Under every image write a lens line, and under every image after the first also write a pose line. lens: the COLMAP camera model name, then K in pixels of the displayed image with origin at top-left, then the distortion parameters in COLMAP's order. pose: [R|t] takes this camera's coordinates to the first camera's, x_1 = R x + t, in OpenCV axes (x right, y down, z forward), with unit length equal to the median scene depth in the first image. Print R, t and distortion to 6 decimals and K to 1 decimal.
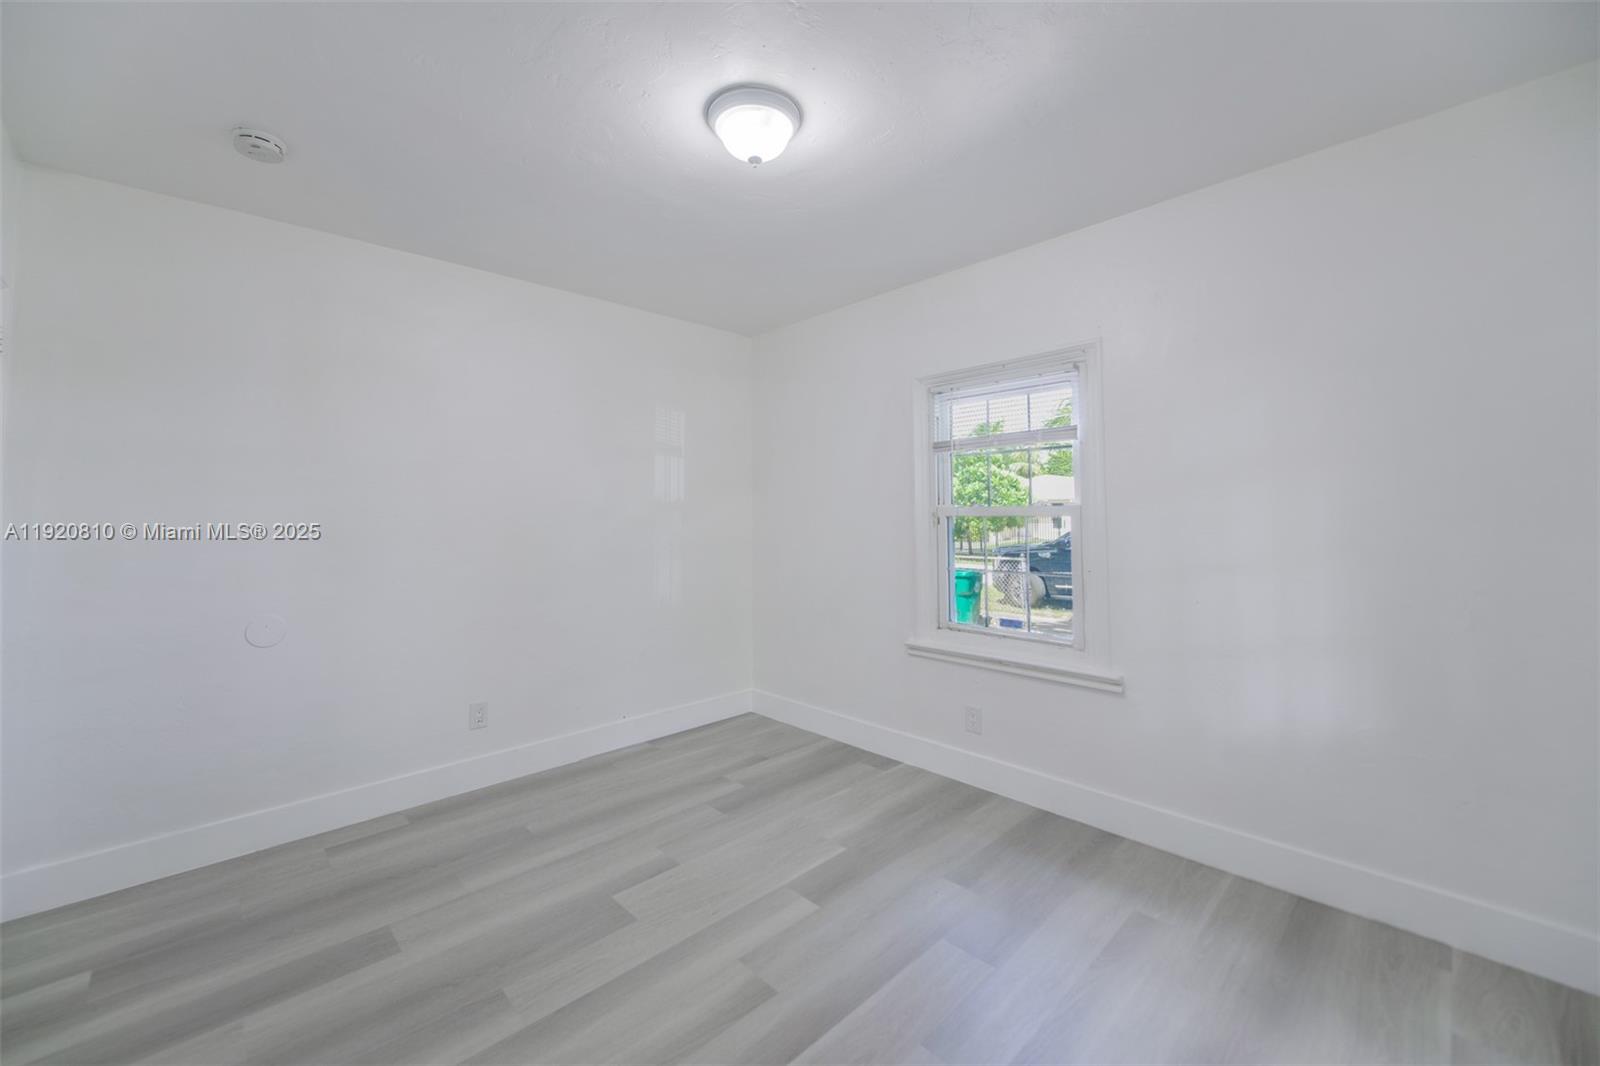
lens RADIAL K [[639.0, 0, 790.0], [0, 639.0, 497.2], [0, 0, 1]] dist [0.000685, -0.001957]
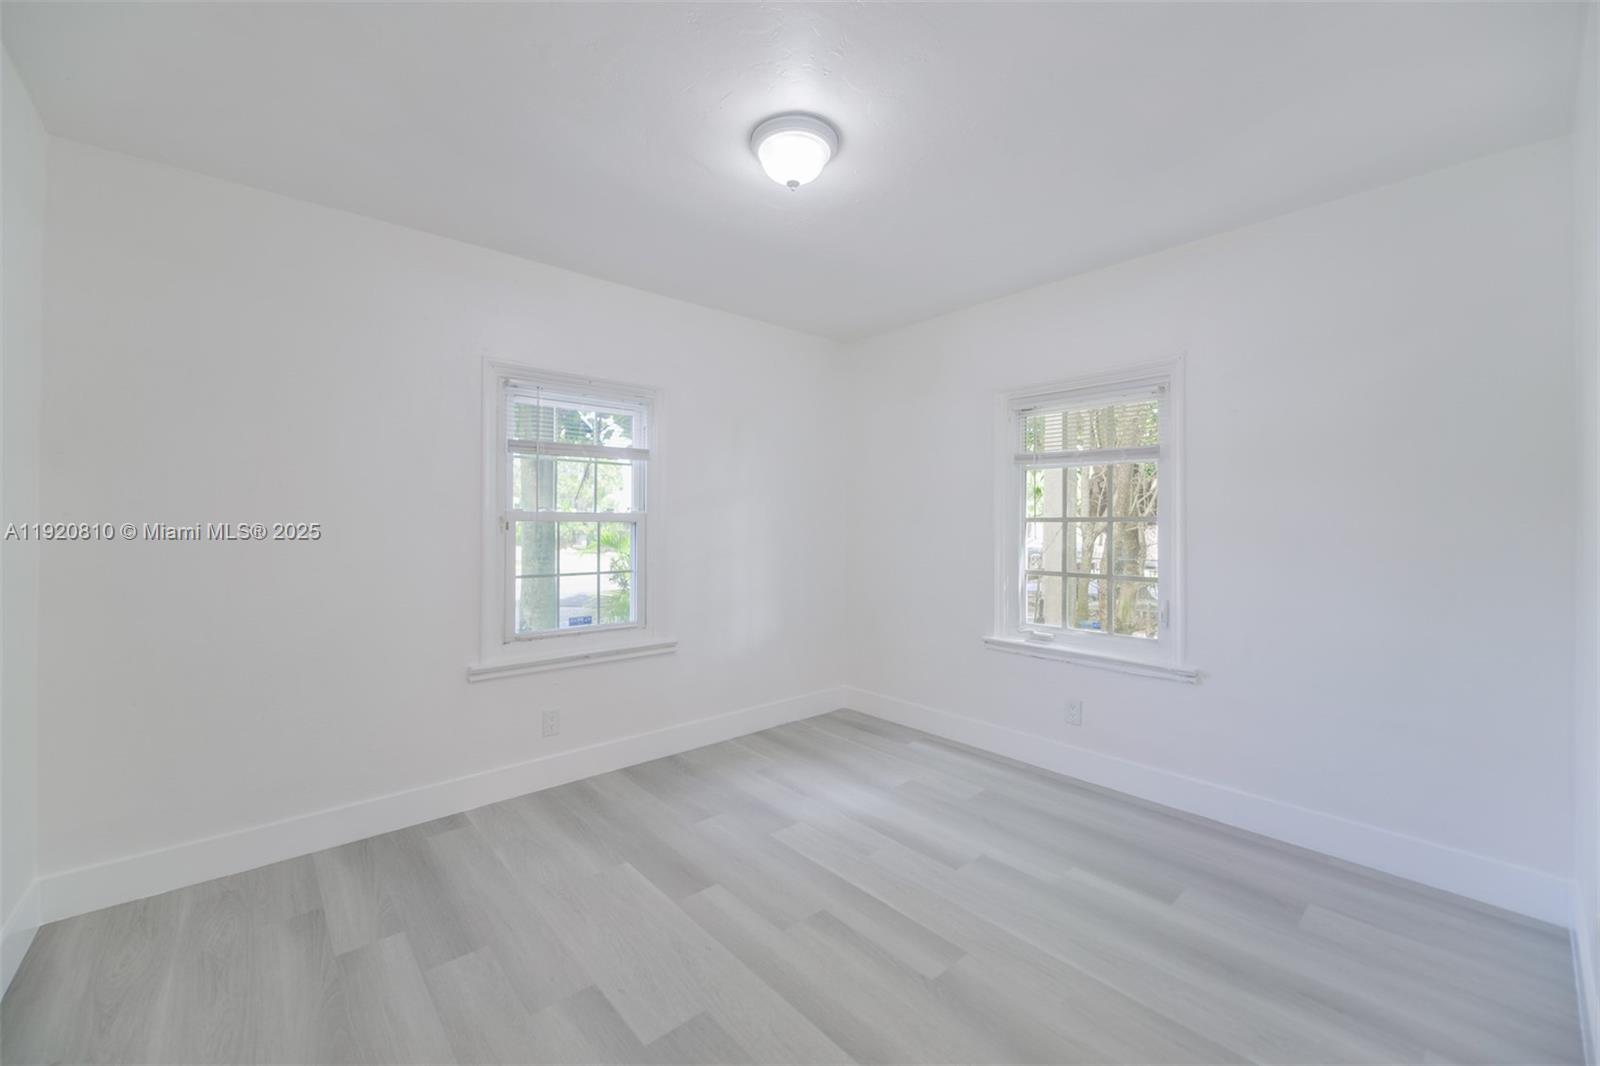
lens RADIAL K [[639.0, 0, 798.9], [0, 639.0, 529.7], [0, 0, 1]] dist [0.000685, -0.001957]
pose [[0.038116, -0.010525, 0.999218, -0.731665], [-0.033985, 0.999352, 0.011823, 0.018547], [-0.998695, -0.034409, 0.037733, 0.604743]]
